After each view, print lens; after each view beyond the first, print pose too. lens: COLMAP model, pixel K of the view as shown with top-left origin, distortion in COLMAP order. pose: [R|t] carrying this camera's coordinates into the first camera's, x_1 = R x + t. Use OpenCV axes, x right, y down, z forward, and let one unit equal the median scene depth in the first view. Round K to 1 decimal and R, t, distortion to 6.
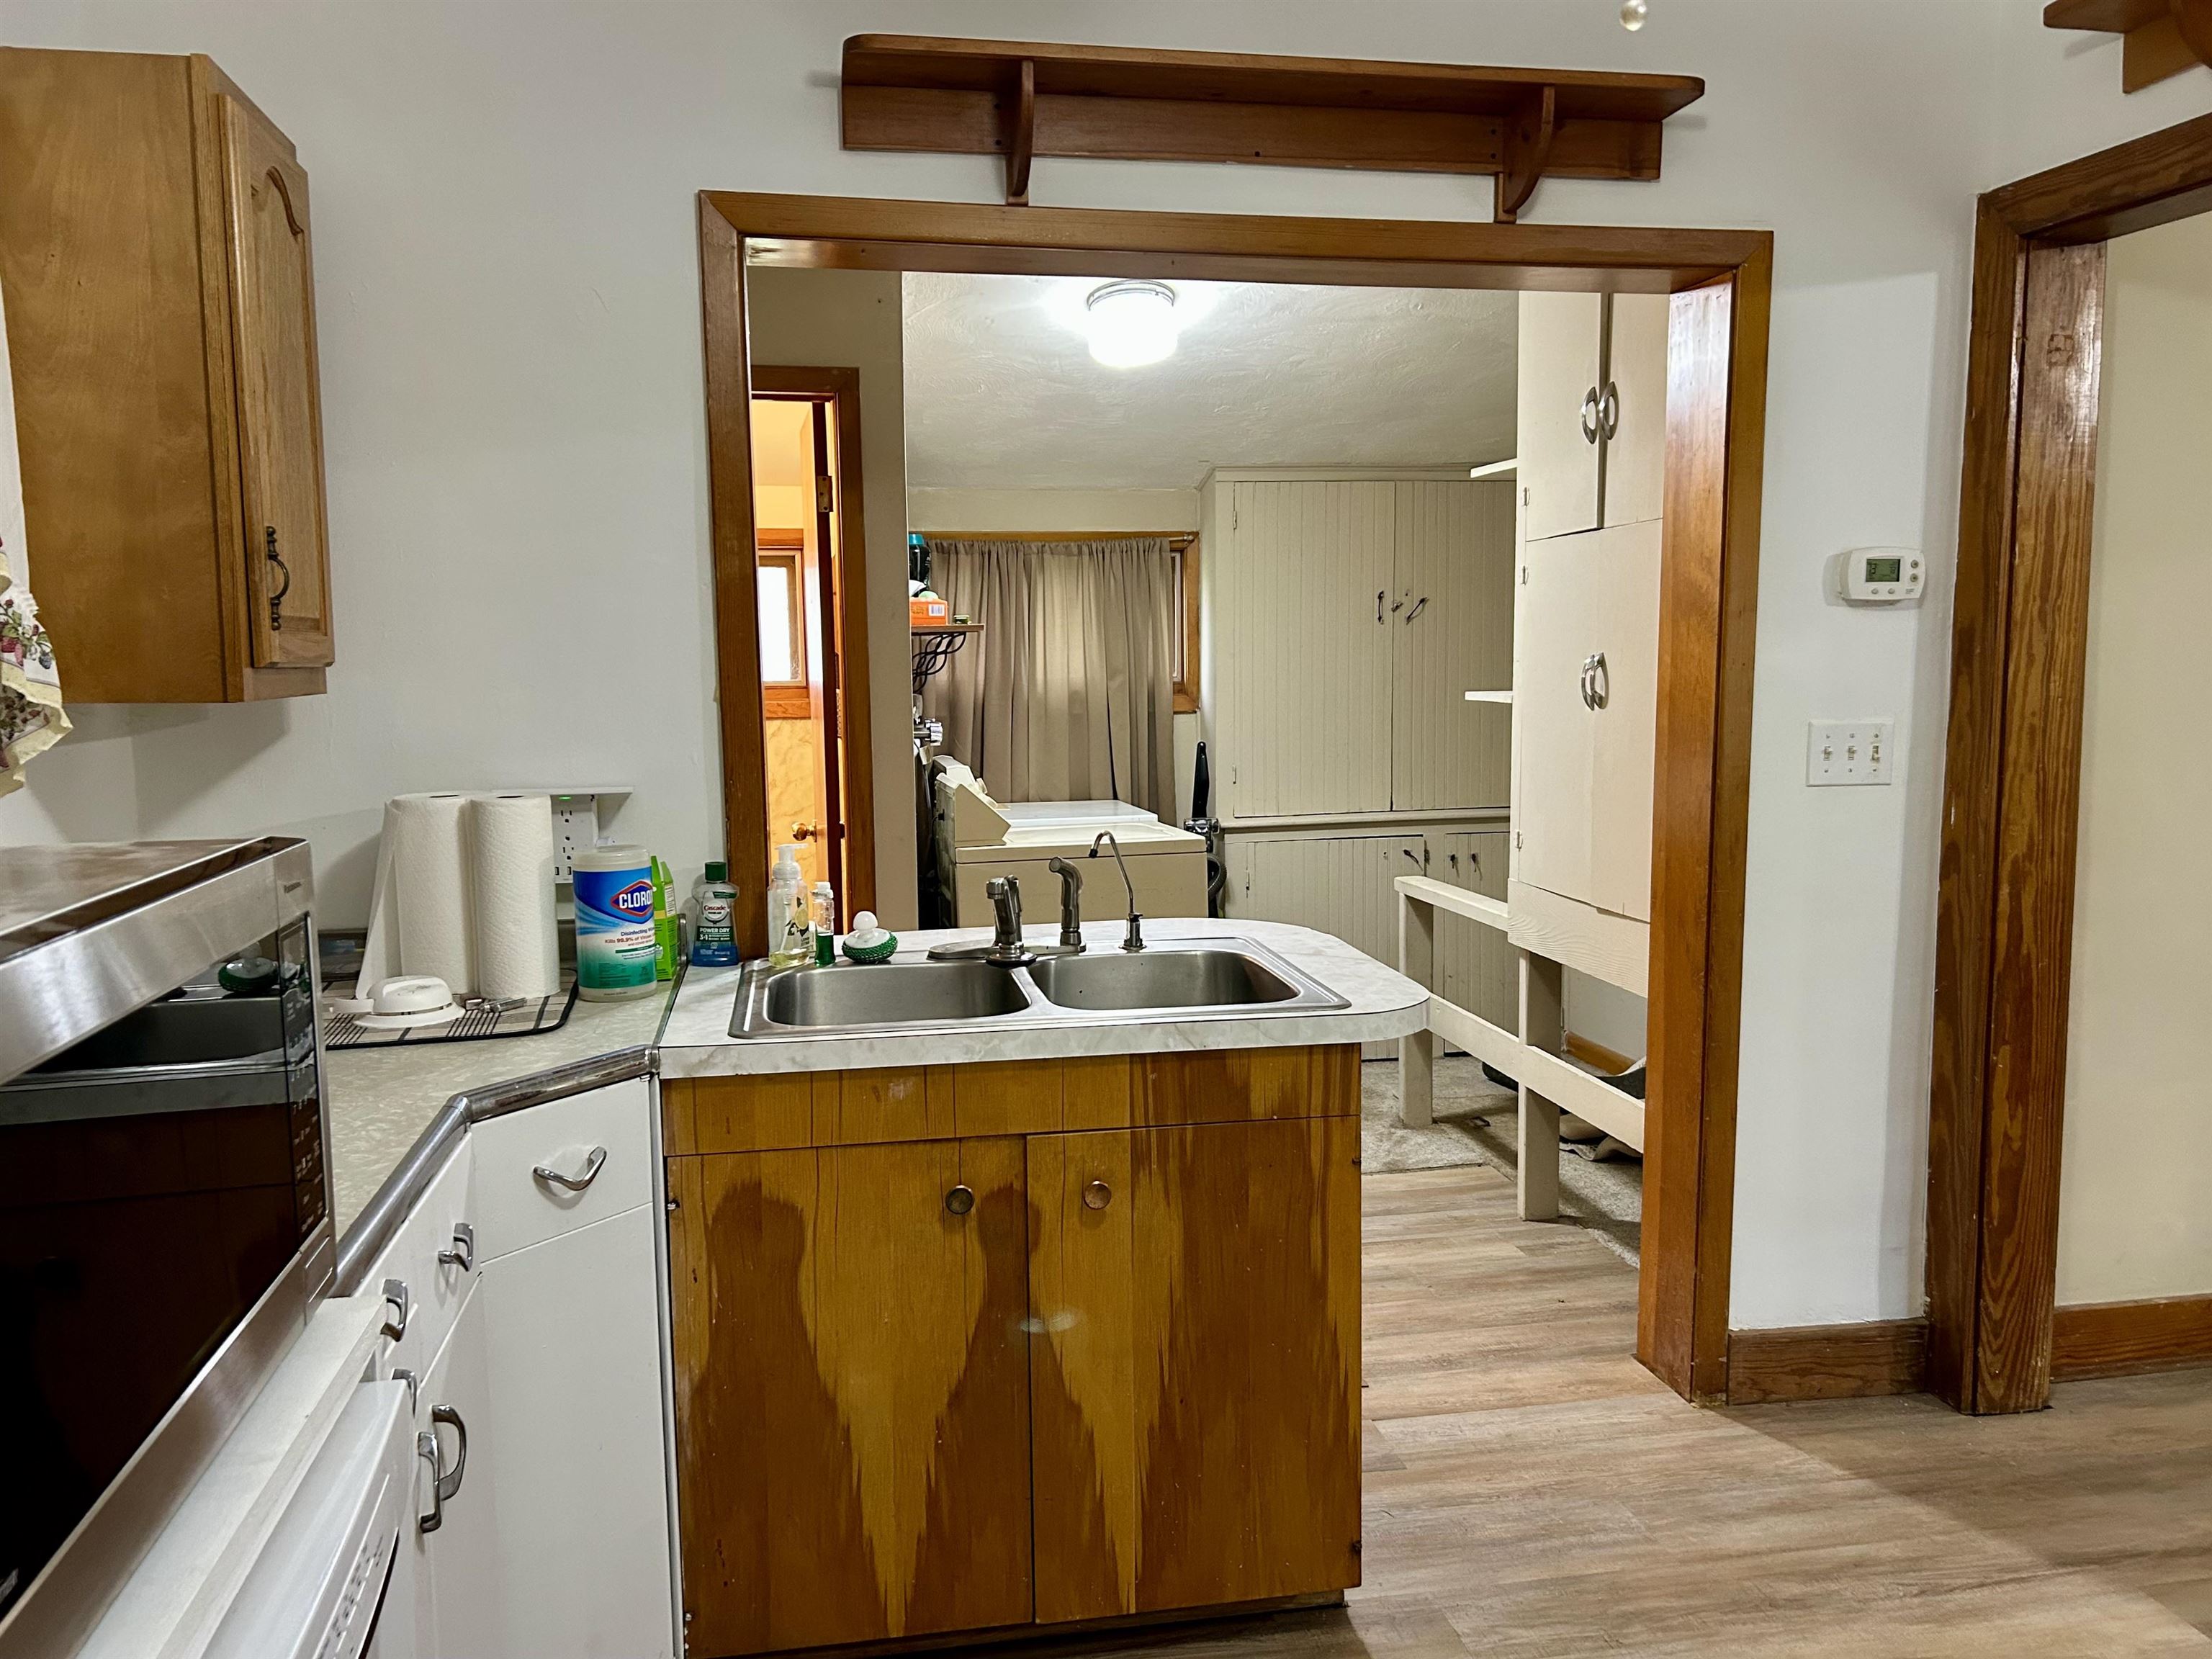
lens RADIAL K [[1667.6, 0, 1095.7], [0, 1667.6, 833.6], [0, 0, 1]] dist [0.042966, -0.045477]
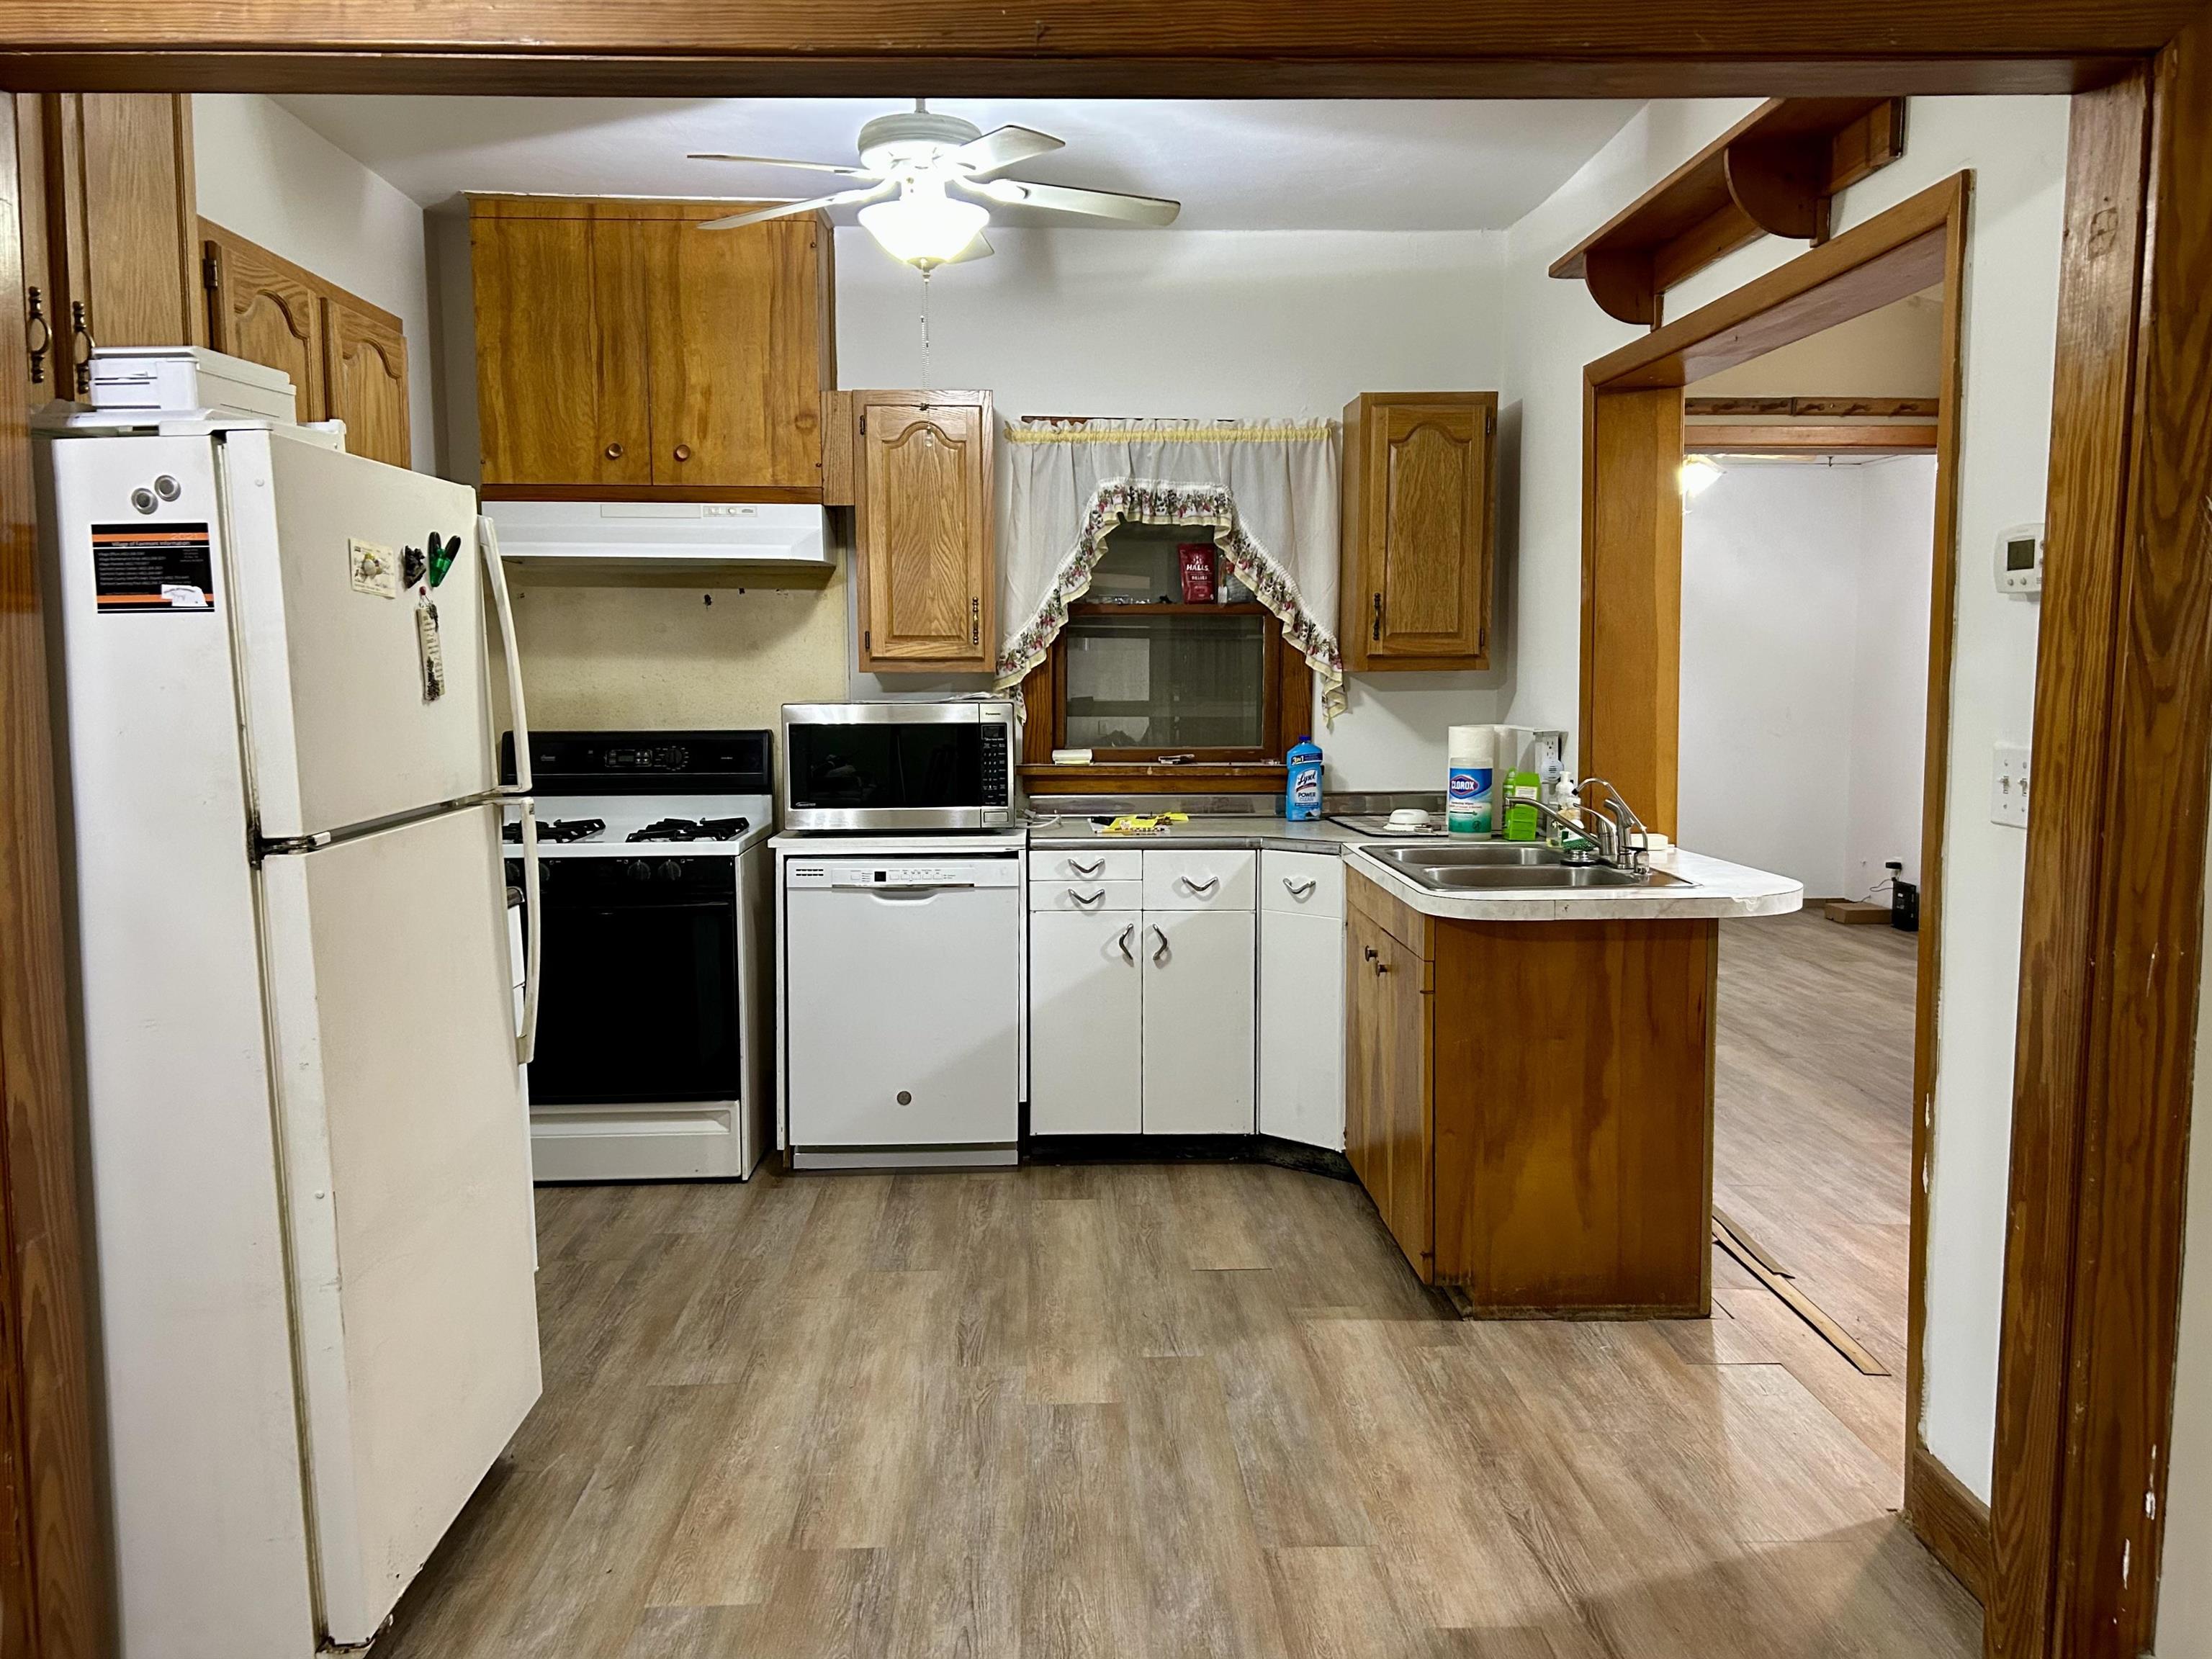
lens RADIAL K [[1667.6, 0, 1065.8], [0, 1667.6, 816.3], [0, 0, 1]] dist [0.042966, -0.045477]
pose [[-0.140509, 0.103239, -0.984682, 1.349957], [-0.100901, 0.987877, 0.117972, -0.085930], [0.984925, 0.115931, -0.128388, 0.692607]]
